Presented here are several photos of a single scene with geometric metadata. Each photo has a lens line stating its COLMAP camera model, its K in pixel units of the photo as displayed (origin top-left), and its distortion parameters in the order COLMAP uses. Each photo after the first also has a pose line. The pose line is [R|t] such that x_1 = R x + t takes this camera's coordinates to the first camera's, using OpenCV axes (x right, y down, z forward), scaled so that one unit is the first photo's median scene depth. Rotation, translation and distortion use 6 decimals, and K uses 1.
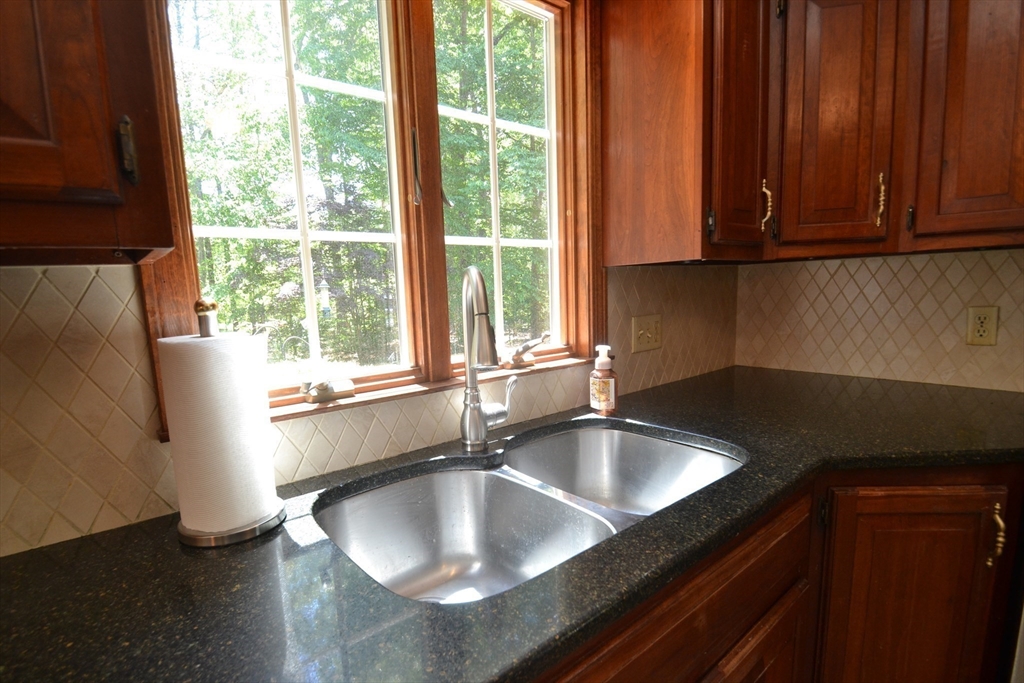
lens RADIAL K [[500.0, 0, 509.9], [0, 500.0, 367.6], [0, 0, 1]] dist [0.003126, -0.018719]
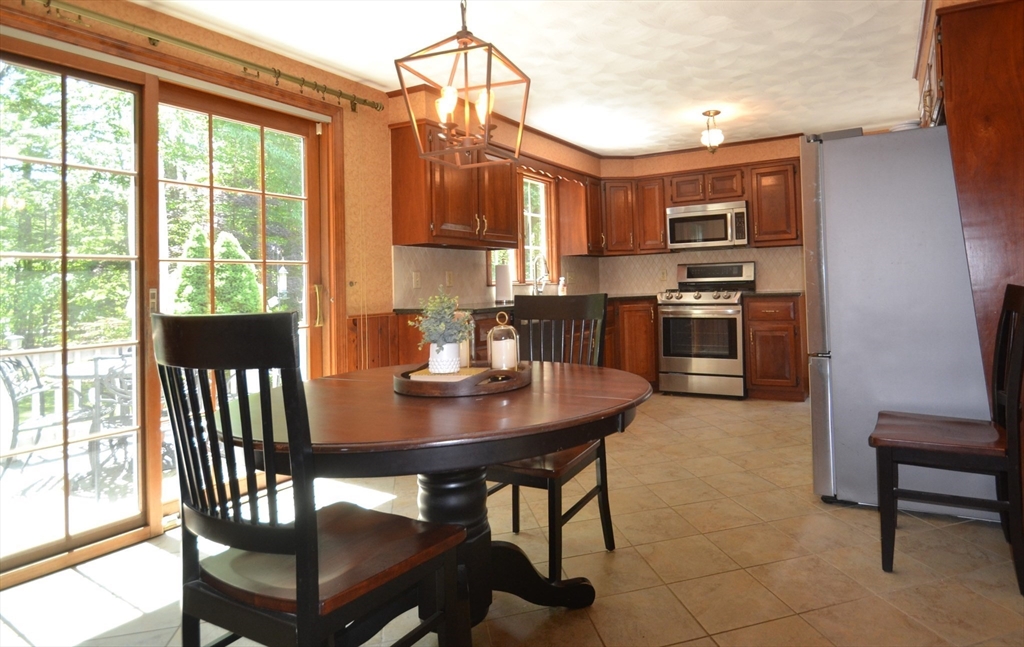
lens RADIAL K [[571.8, 0, 596.0], [0, 571.8, 270.4], [0, 0, 1]] dist [0.001458, -0.001177]
pose [[0.924788, 0.018439, 0.380036, -1.091447], [0.054398, 0.982157, -0.180025, 0.624720], [-0.376575, 0.187158, 0.907284, -2.665862]]
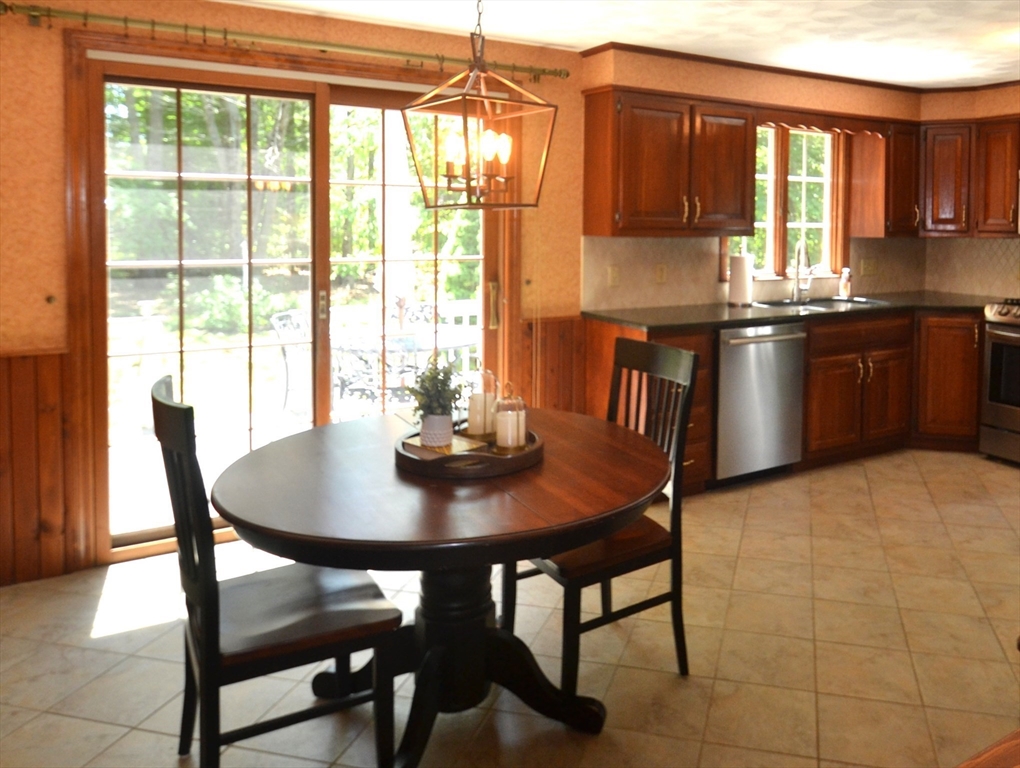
lens RADIAL K [[796.6, 0, 632.4], [0, 796.6, 252.9], [0, 0, 1]] dist [0.003094, -0.000628]
pose [[0.990193, 0.052571, -0.129439, -0.345331], [-0.066994, 0.991702, -0.109718, 0.371954], [0.122597, 0.117314, 0.985499, -2.963357]]
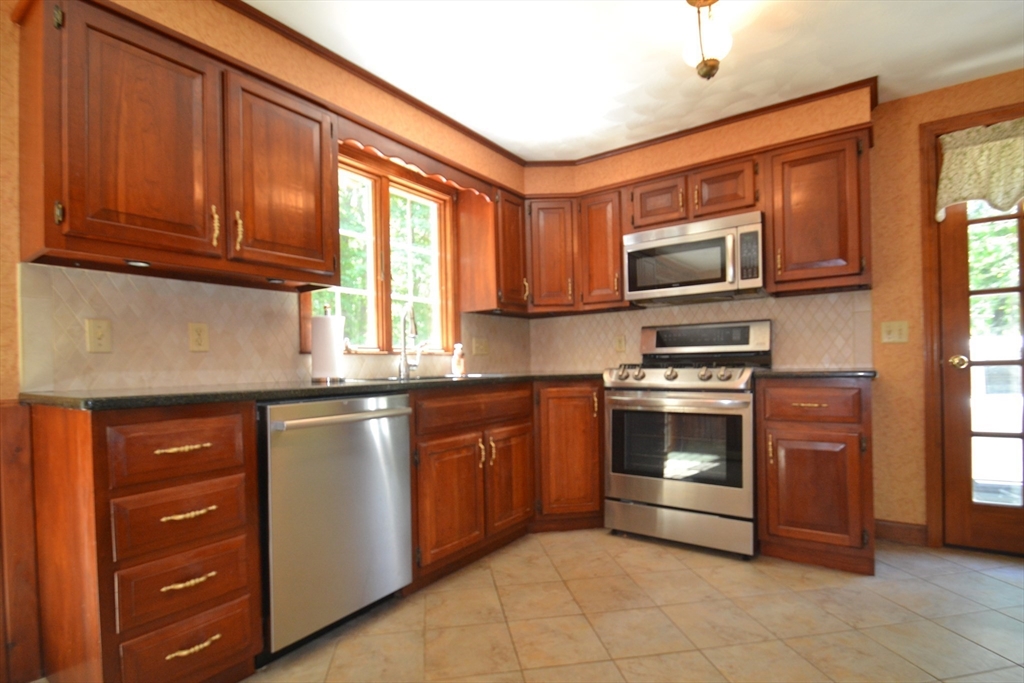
lens RADIAL K [[499.5, 0, 508.1], [0, 499.5, 369.0], [0, 0, 1]] dist [-0.003344, -0.001121]
pose [[0.971018, 0.016221, 0.238454, -0.130704], [0.020918, 0.988098, -0.152396, 0.410334], [-0.238088, 0.152967, 0.959122, -1.201302]]
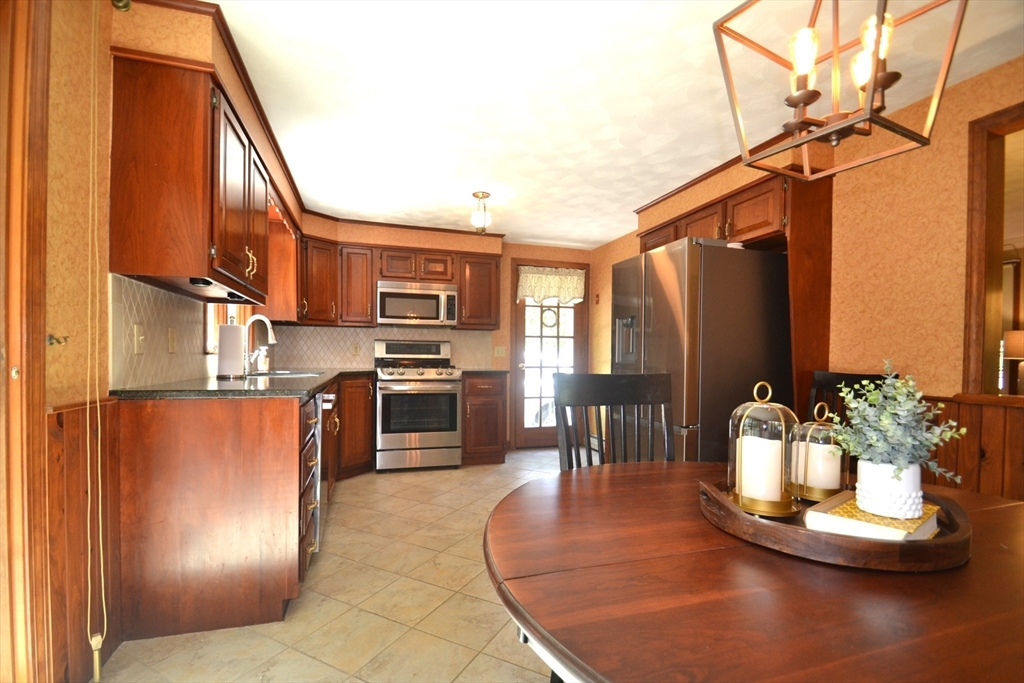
lens RADIAL K [[457.9, 0, 507.6], [0, 457.9, 366.2], [0, 0, 1]] dist [-0.013972, -0.000834]
pose [[0.391733, 0.023396, 0.919781, -1.615967], [0.117803, 0.990173, -0.075359, 0.412572], [-0.912506, 0.137874, 0.385128, -1.213961]]
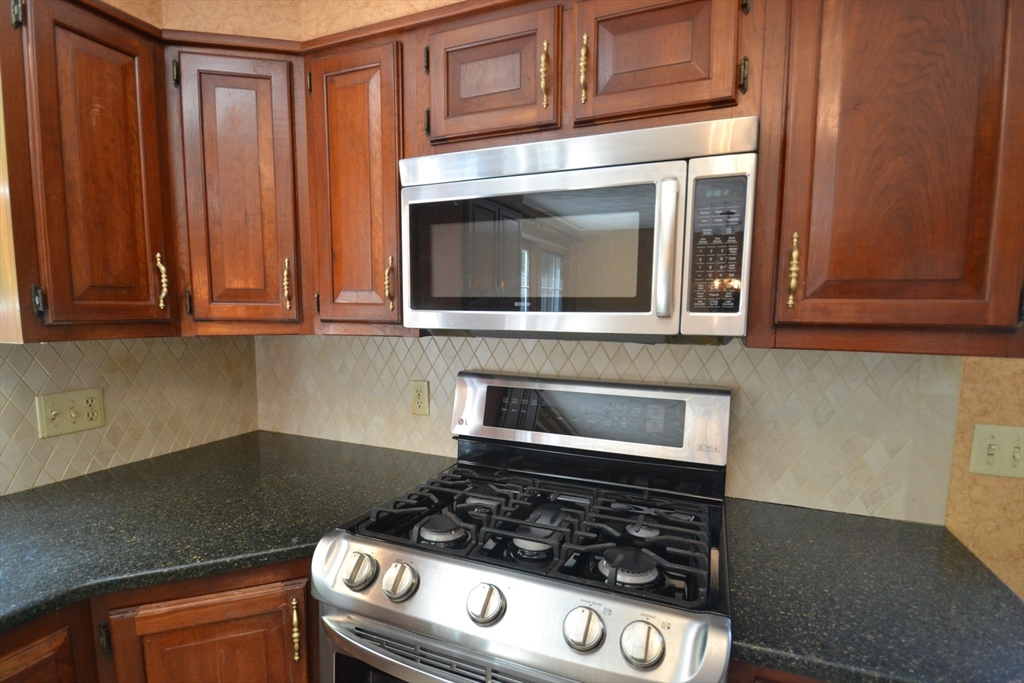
lens RADIAL K [[500.0, 0, 509.9], [0, 500.0, 367.6], [0, 0, 1]] dist [0.003126, -0.018719]
pose [[0.889426, -0.005286, 0.457049, 0.662461], [0.026660, 0.998831, -0.040330, -0.109161], [-0.456301, 0.048056, 0.888527, -0.111193]]
